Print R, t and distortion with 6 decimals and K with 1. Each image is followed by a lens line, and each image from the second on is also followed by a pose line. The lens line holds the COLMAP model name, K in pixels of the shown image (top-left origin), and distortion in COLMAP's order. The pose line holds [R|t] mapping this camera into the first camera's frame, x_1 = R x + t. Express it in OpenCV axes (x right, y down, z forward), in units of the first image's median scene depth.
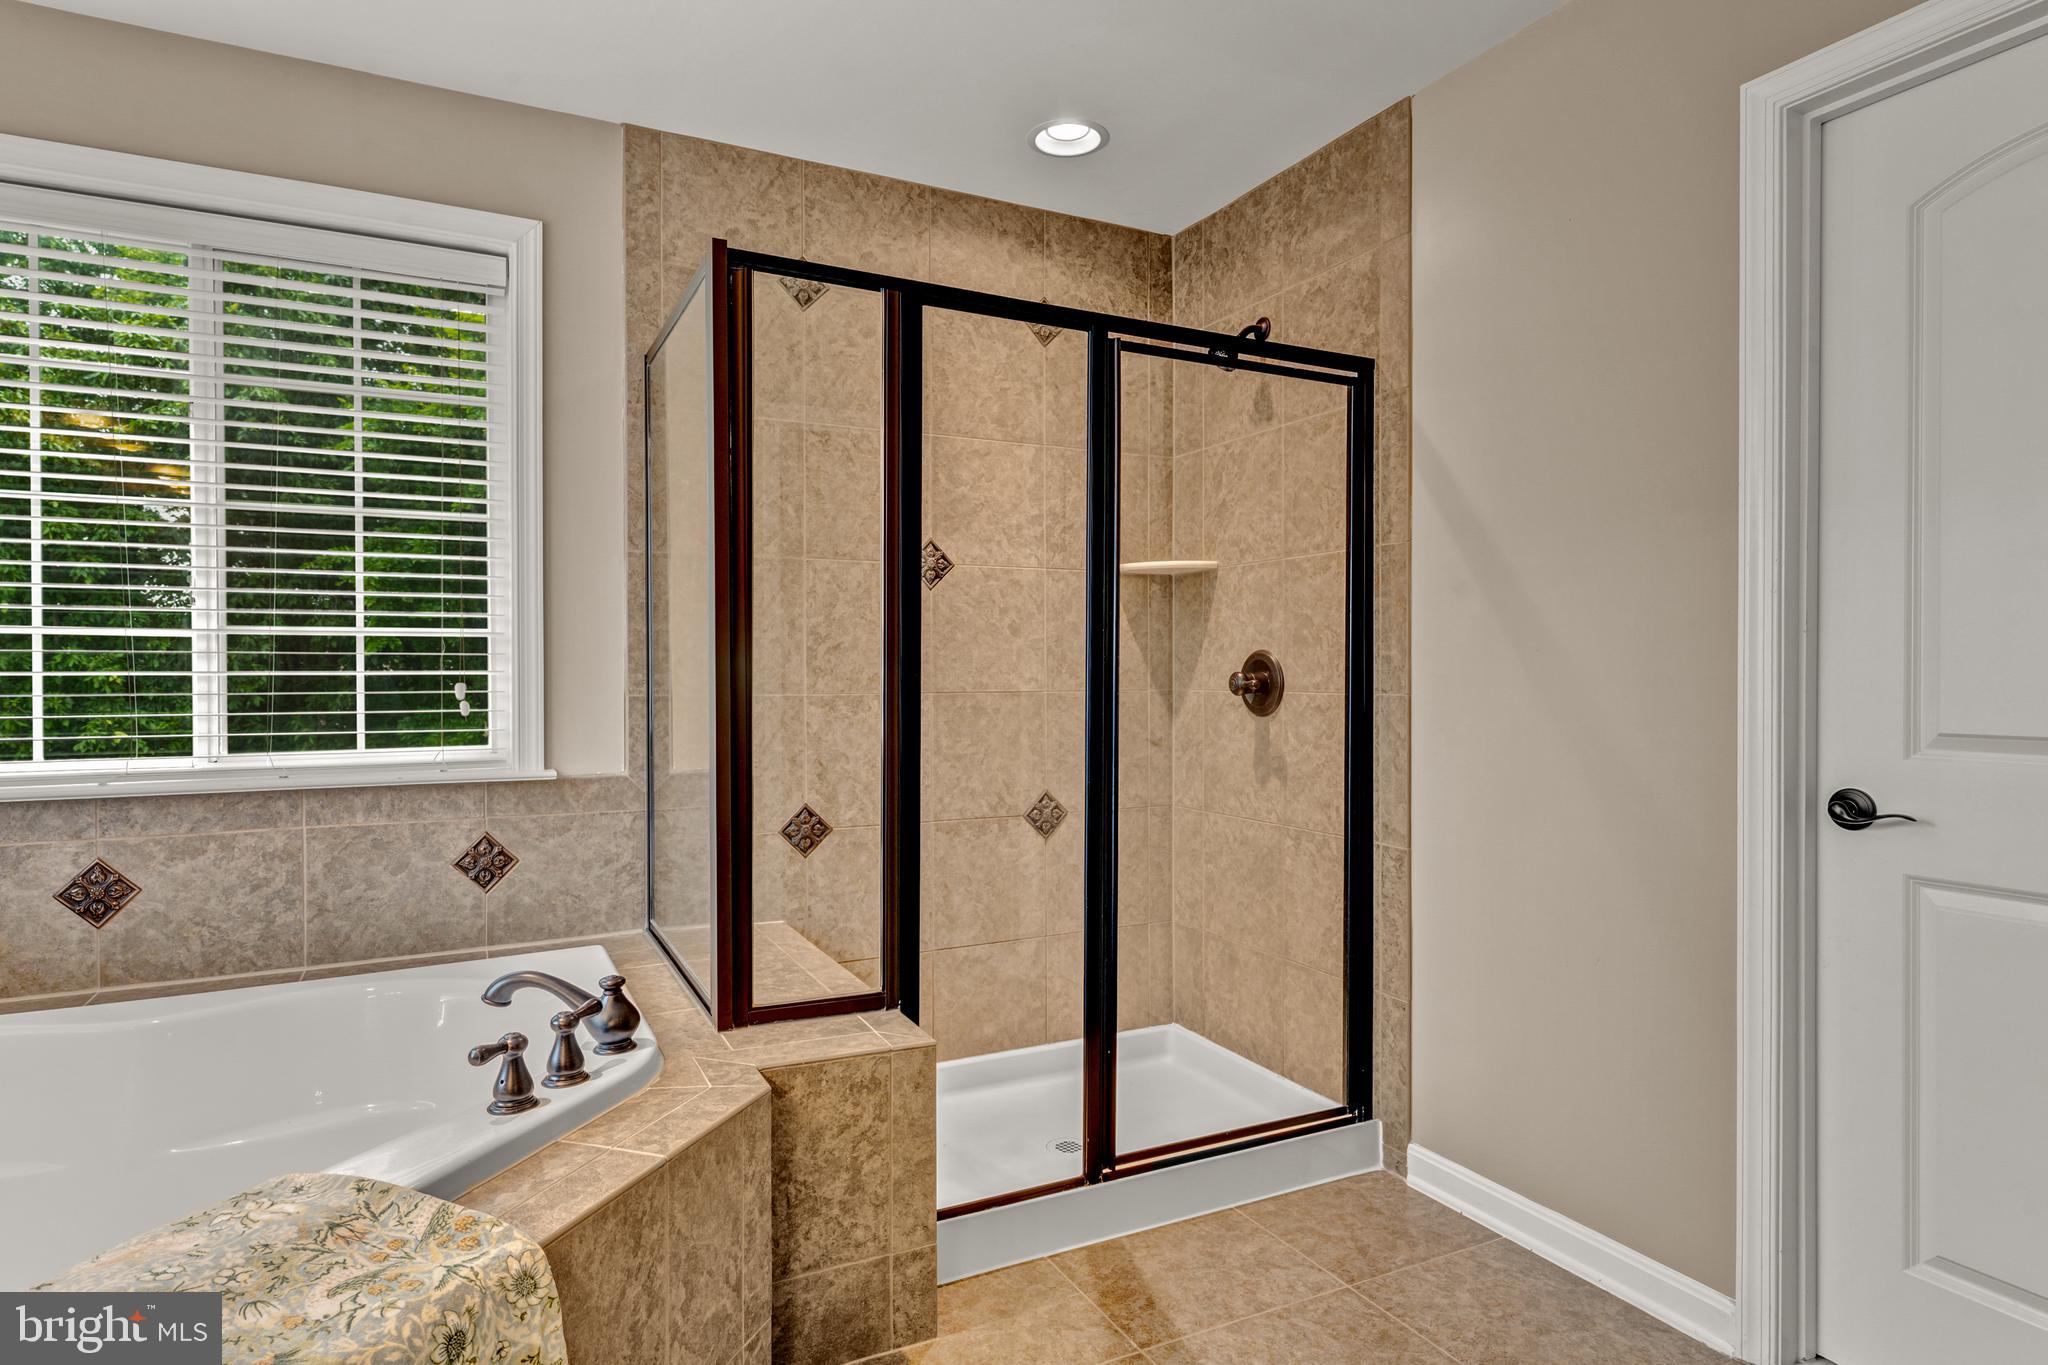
lens RADIAL K [[1121.6, 0, 1019.1], [0, 1121.6, 679.2], [0, 0, 1]] dist [0.002267, -0.000364]
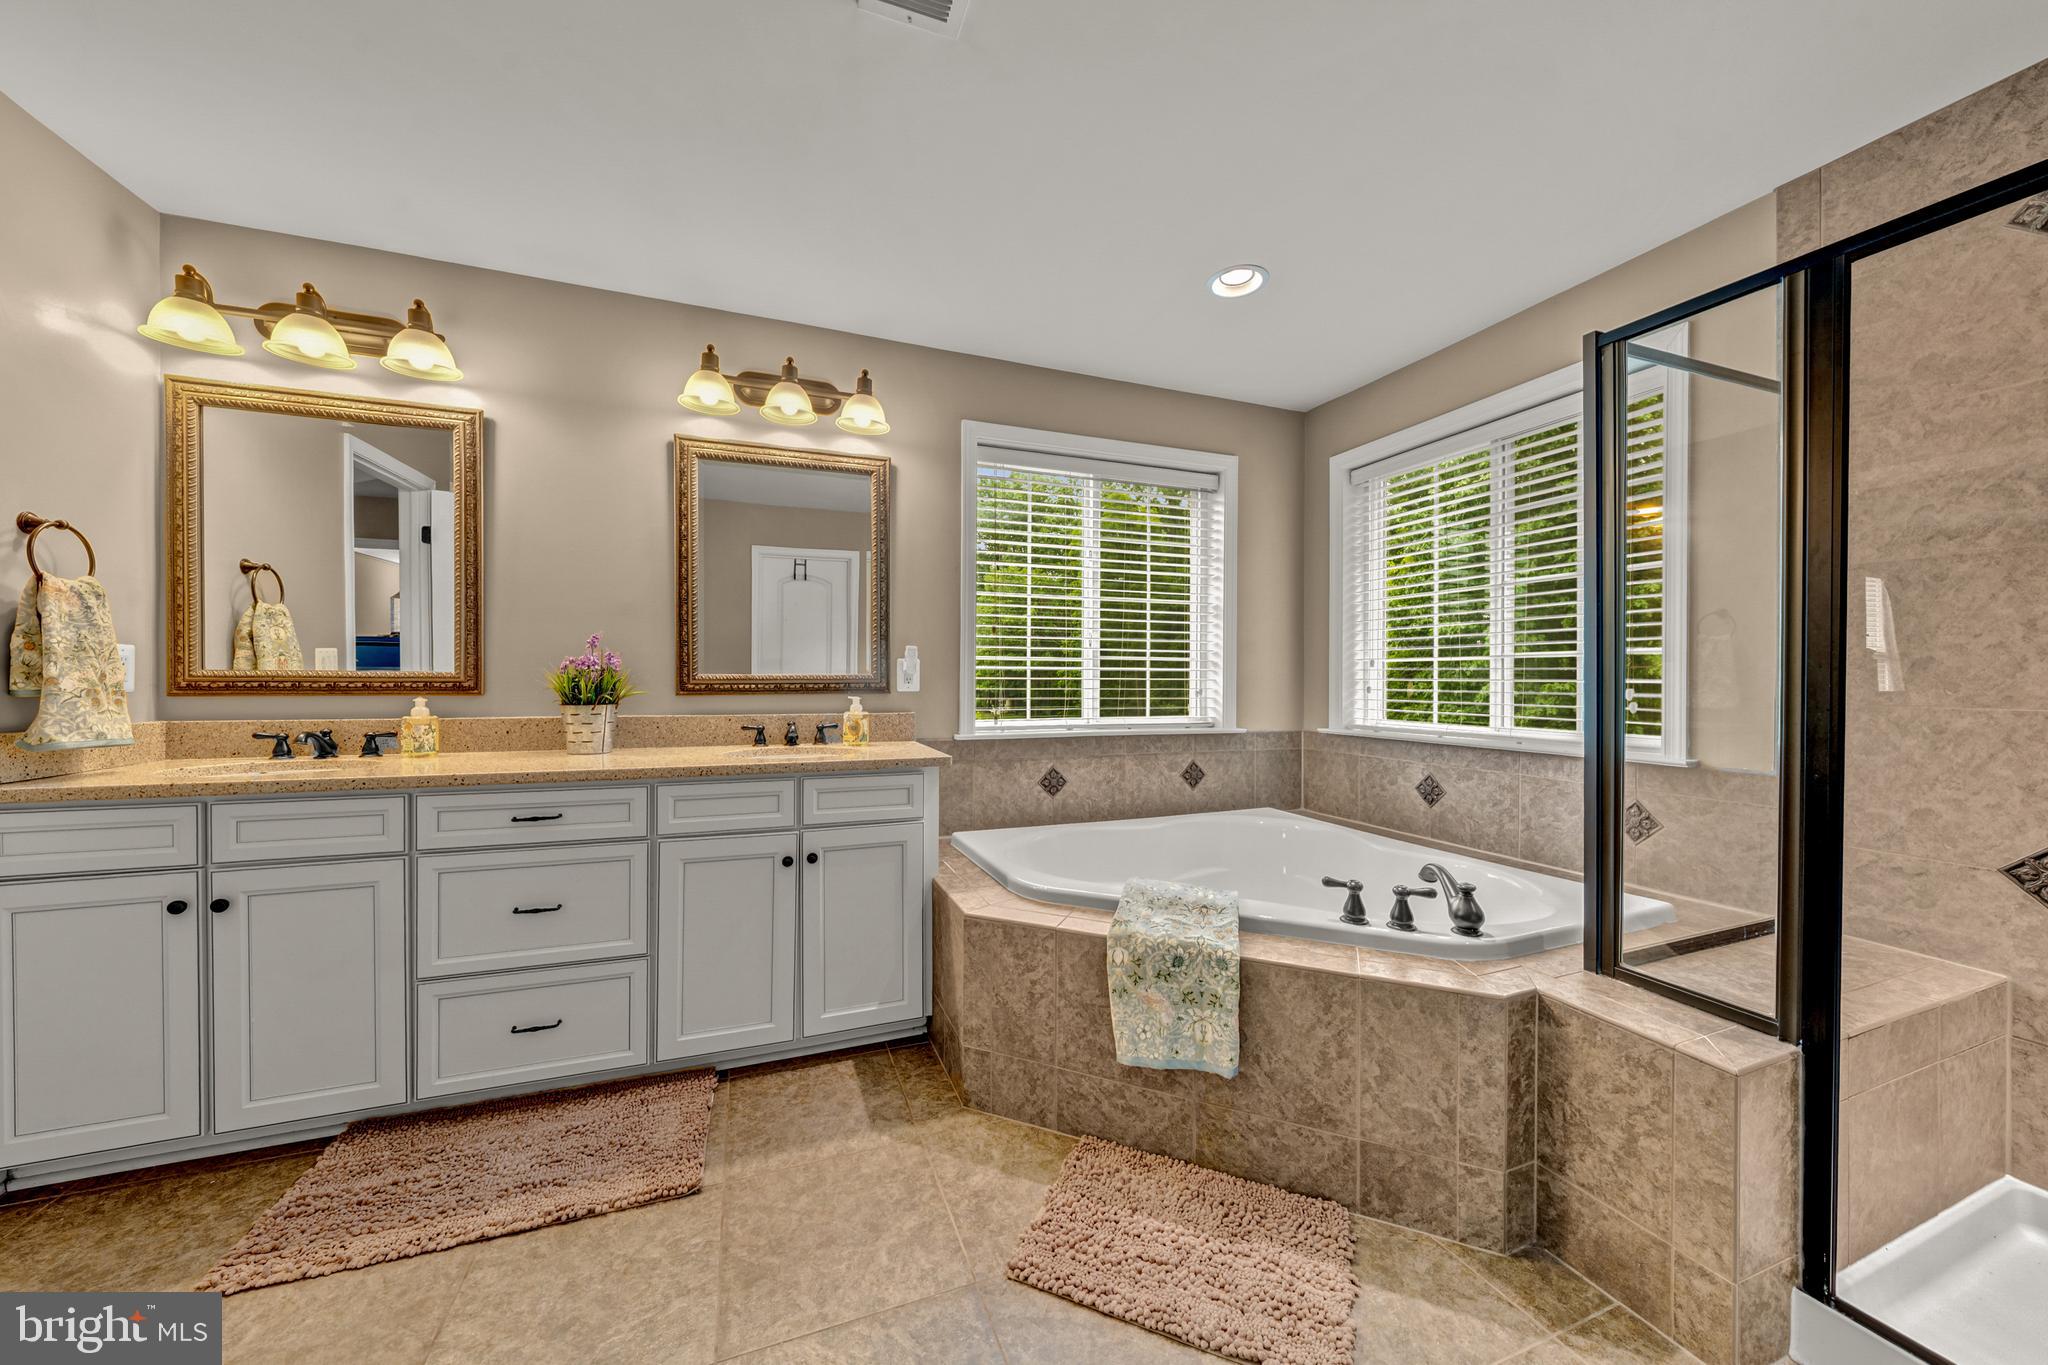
lens RADIAL K [[703.7, 0, 1016.7], [0, 703.7, 678.0], [0, 0, 1]] dist [-0.001946, -0.000209]
pose [[-0.097930, 0.001321, -0.995192, 0.475796], [-0.010524, 0.999942, 0.002363, -0.004182], [0.995138, 0.010705, -0.097911, 0.371826]]
